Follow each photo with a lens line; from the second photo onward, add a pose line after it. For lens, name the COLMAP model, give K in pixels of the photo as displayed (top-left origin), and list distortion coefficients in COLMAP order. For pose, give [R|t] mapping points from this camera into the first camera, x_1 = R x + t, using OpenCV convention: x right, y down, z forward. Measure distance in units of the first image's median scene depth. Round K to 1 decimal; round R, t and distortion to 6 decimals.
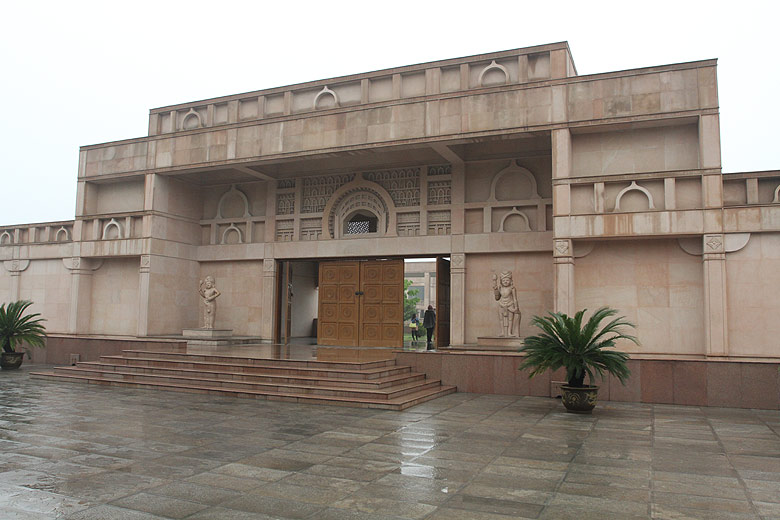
lens RADIAL K [[626.5, 0, 389.5], [0, 626.5, 260.6], [0, 0, 1]] dist [-0.074836, 0.001726]
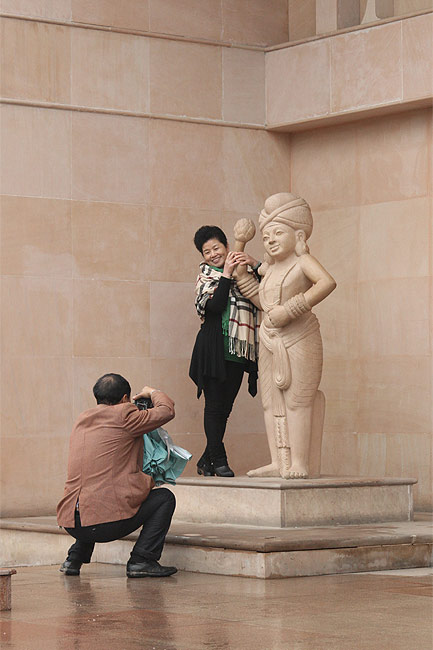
lens RADIAL K [[2015.7, 0, 216.5], [0, 2015.7, 325.1], [0, 0, 1]] dist [0.198780, 0.000000]
pose [[0.858491, -0.041319, -0.511162, 0.000088], [0.068354, 0.997075, 0.034204, 0.042253], [0.508253, -0.064304, 0.858803, 0.472924]]
